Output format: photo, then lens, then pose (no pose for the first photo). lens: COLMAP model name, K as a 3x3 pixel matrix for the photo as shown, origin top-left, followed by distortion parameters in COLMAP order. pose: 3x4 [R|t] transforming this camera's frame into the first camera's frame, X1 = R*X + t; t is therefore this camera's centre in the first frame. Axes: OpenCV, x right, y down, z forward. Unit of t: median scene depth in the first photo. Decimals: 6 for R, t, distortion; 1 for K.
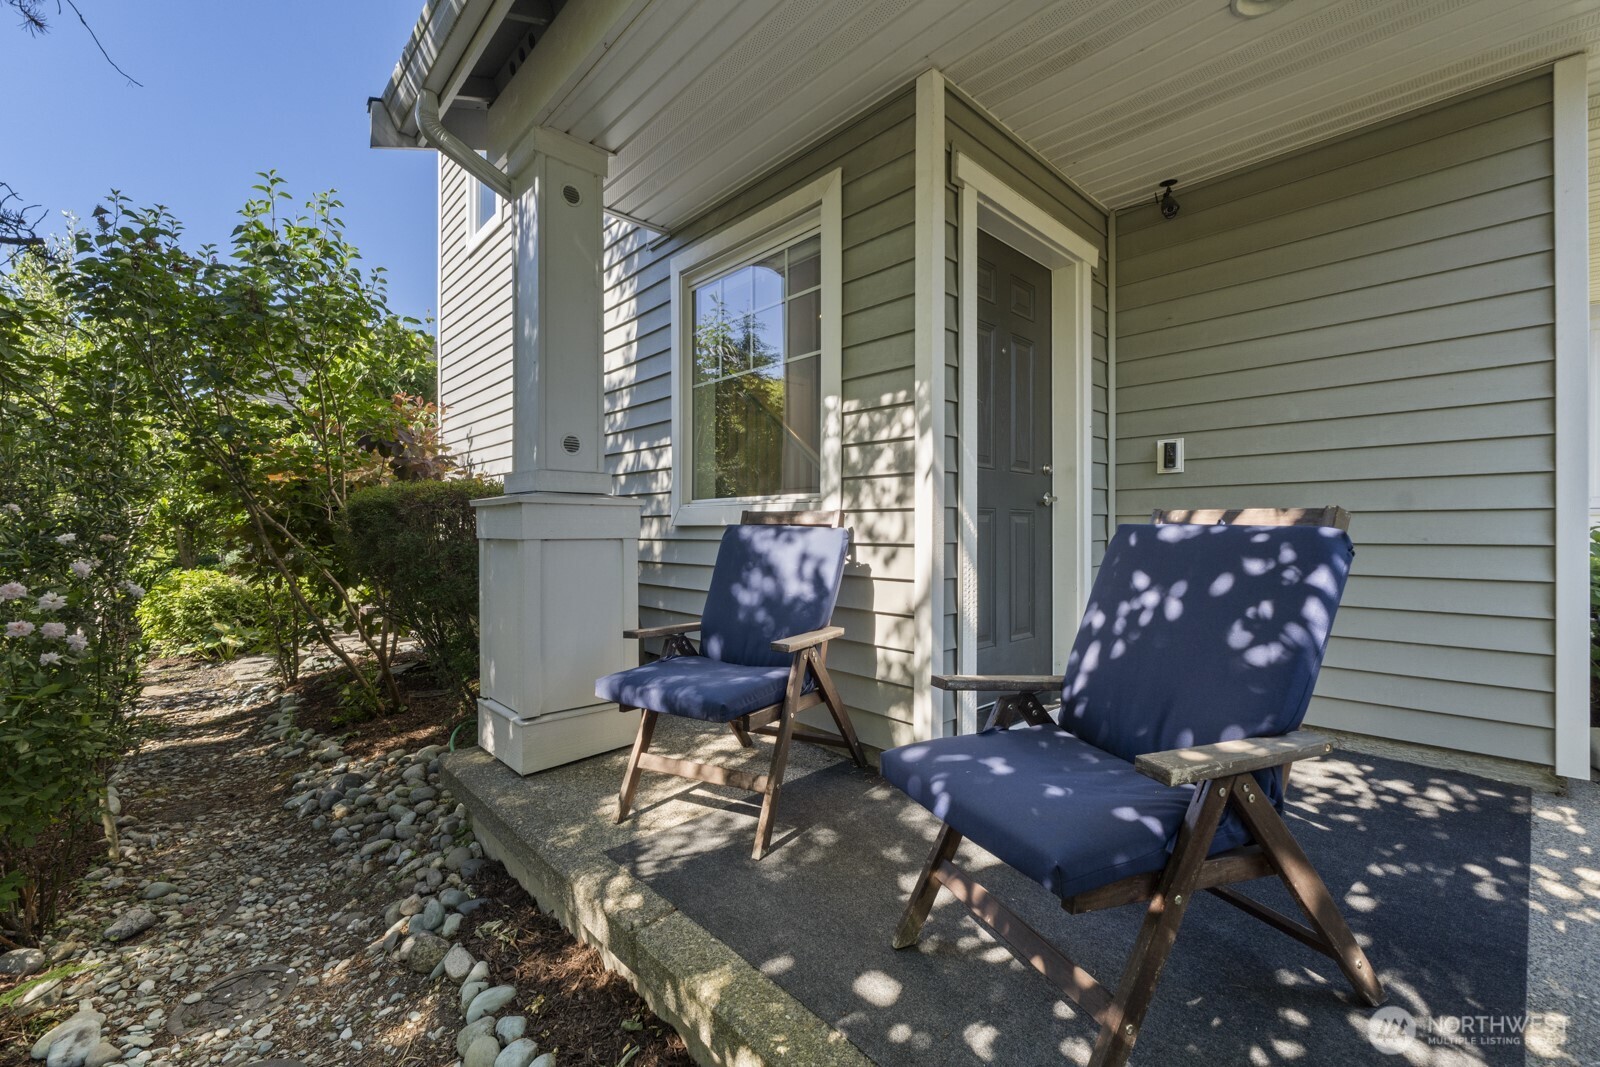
lens RADIAL K [[656.7, 0, 805.9], [0, 656.7, 529.0], [0, 0, 1]] dist [-0.007307, -0.000918]
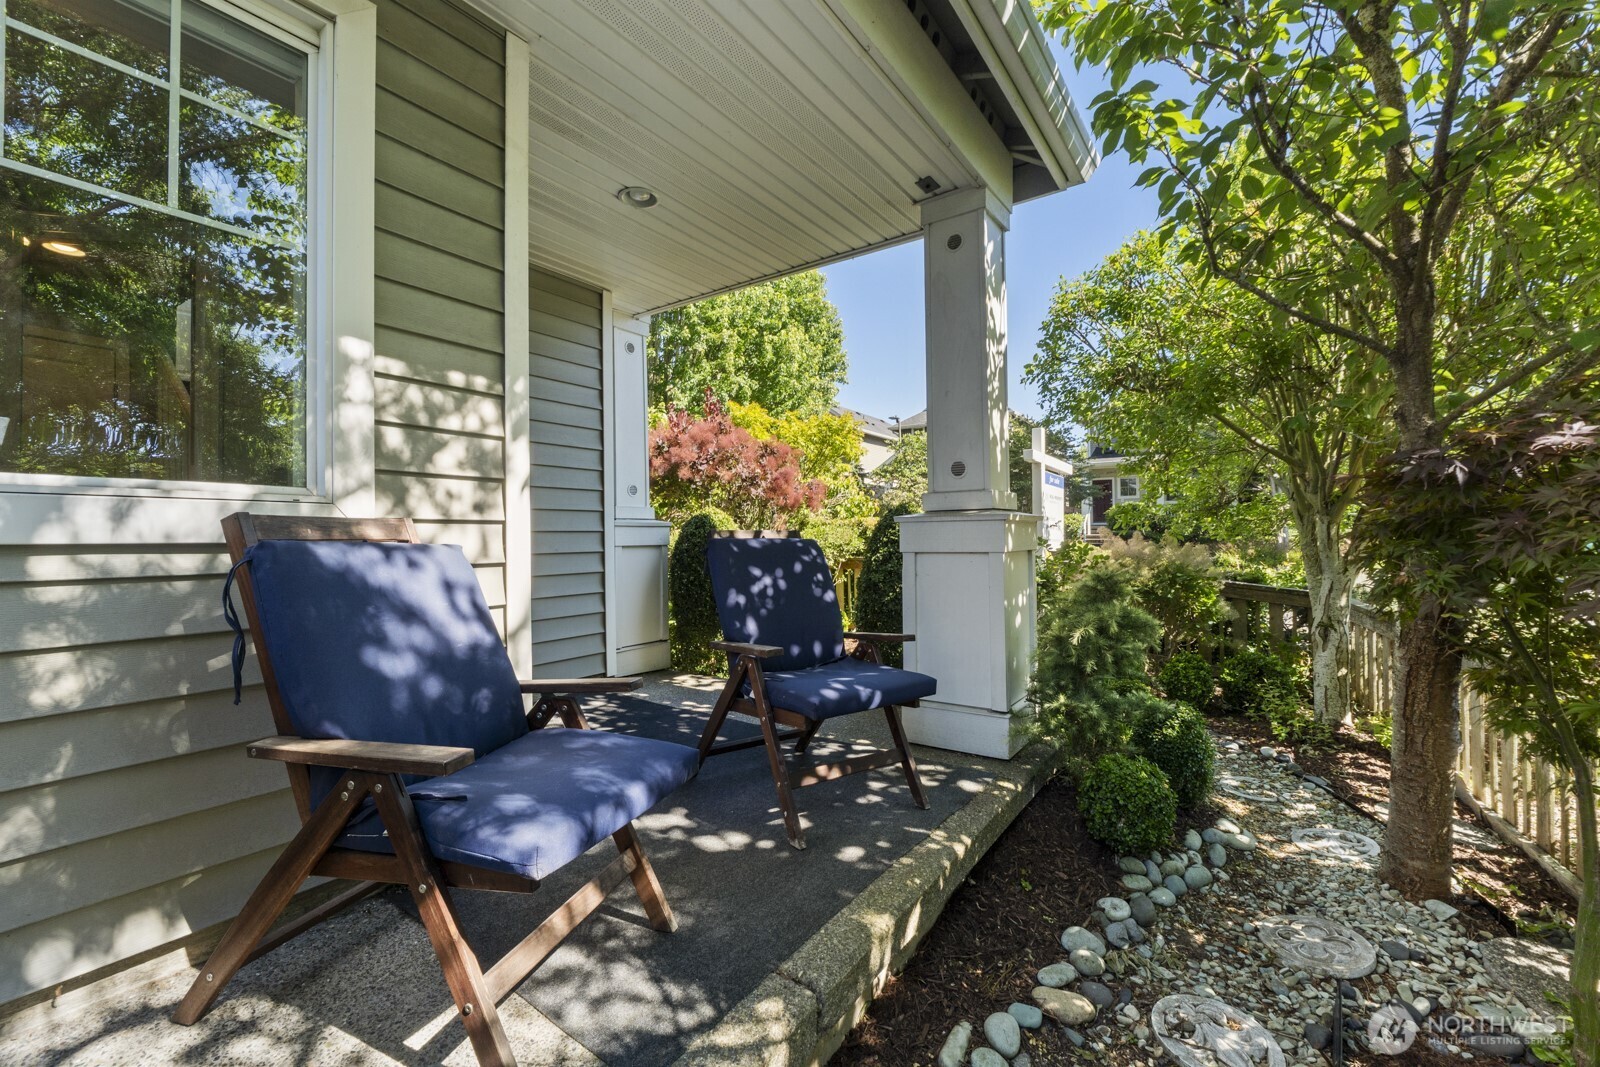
lens RADIAL K [[656.7, 0, 812.4], [0, 656.7, 528.5], [0, 0, 1]] dist [-0.007307, -0.000918]
pose [[-0.207841, 0.020384, 0.977950, -0.717605], [0.016449, 0.999714, -0.017342, 0.000382], [-0.978024, 0.012482, -0.208116, 0.746964]]
